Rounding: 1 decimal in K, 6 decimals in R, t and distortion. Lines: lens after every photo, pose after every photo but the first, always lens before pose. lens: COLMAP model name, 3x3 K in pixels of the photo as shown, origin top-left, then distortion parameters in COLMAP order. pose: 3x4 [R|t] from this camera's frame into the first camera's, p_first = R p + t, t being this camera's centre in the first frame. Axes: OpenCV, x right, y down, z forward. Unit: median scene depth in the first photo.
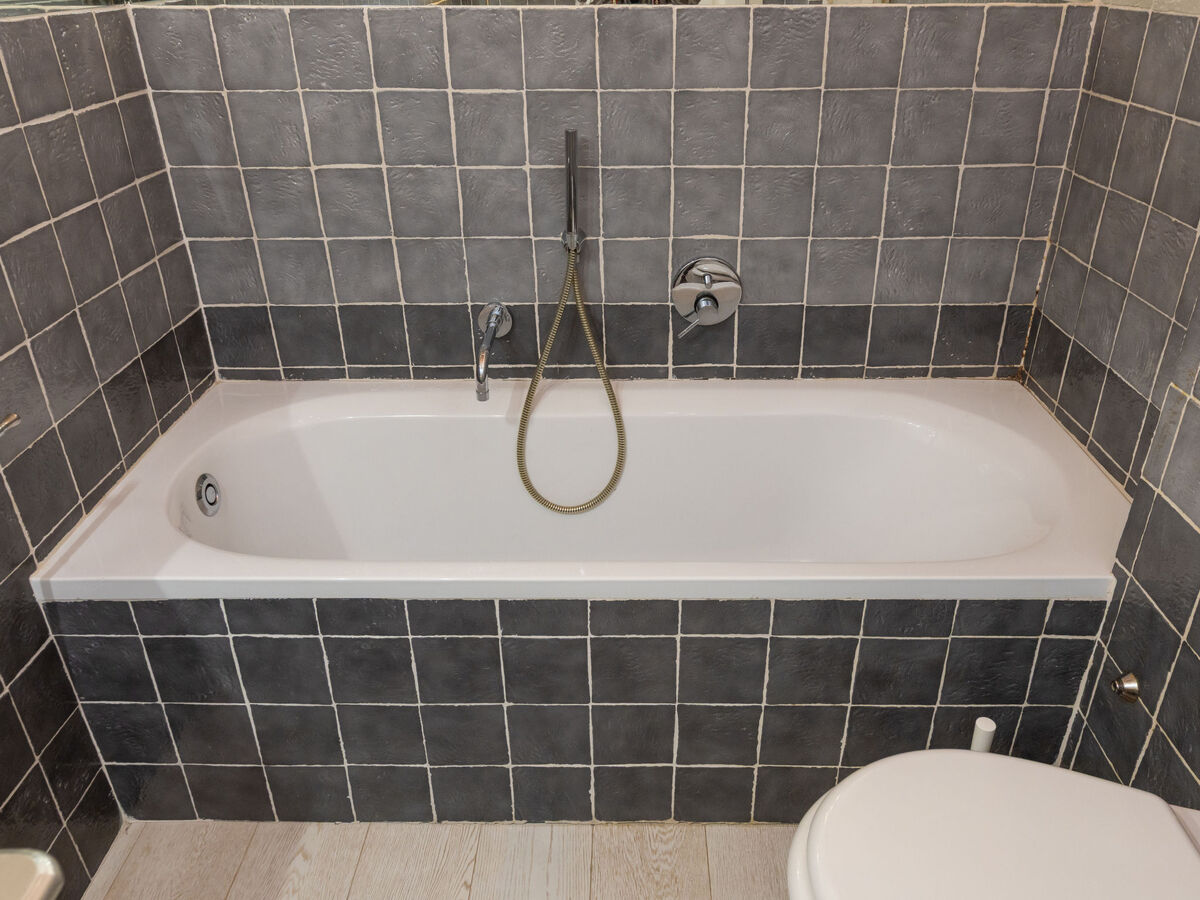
lens RADIAL K [[885.6, 0, 625.3], [0, 885.6, 450.7], [0, 0, 1]] dist [0.004487, -0.000832]
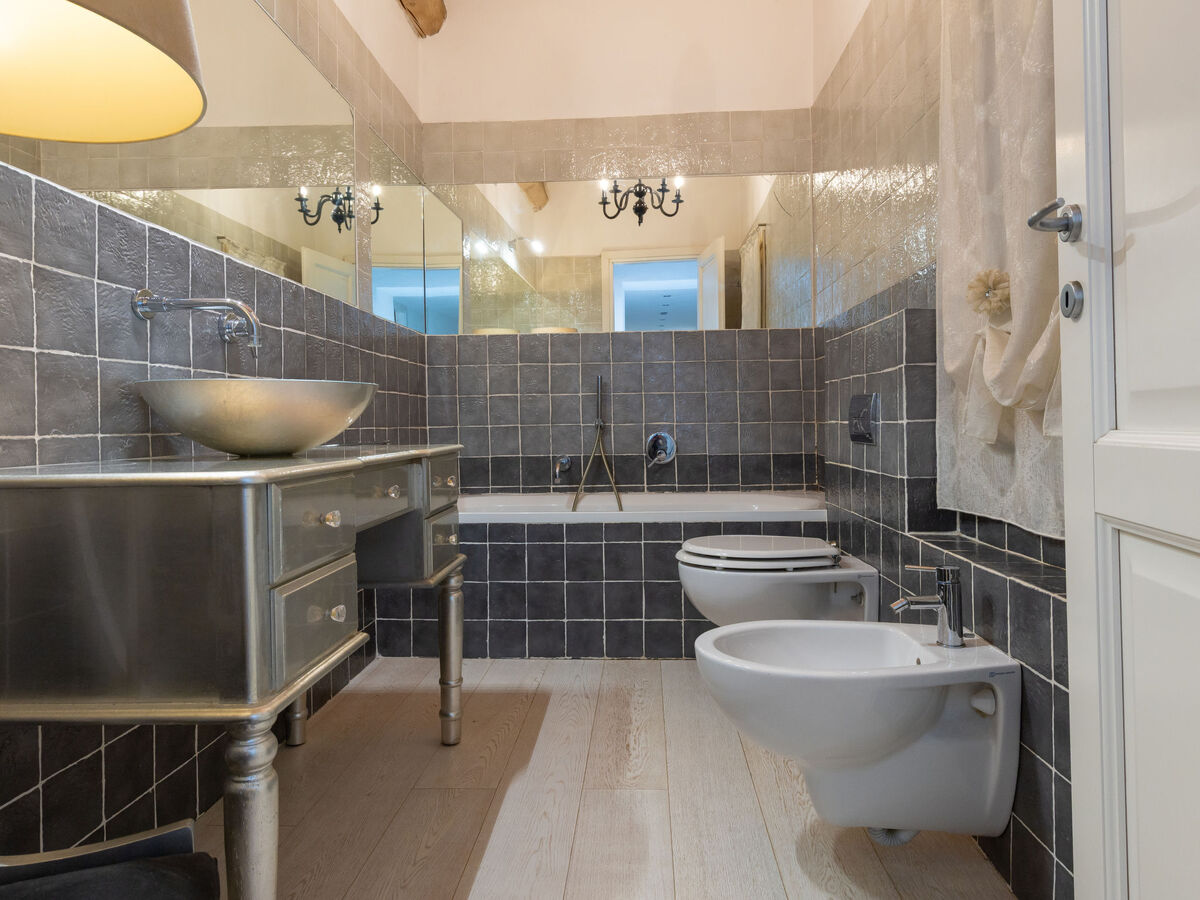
lens RADIAL K [[760.7, 0, 613.7], [0, 760.7, 422.6], [0, 0, 1]] dist [0.001497, 0.001363]
pose [[0.999197, -0.012524, -0.038069, 0.051023], [-0.007766, 0.871400, -0.490512, 0.718509], [0.039317, 0.490413, 0.870603, -0.690078]]
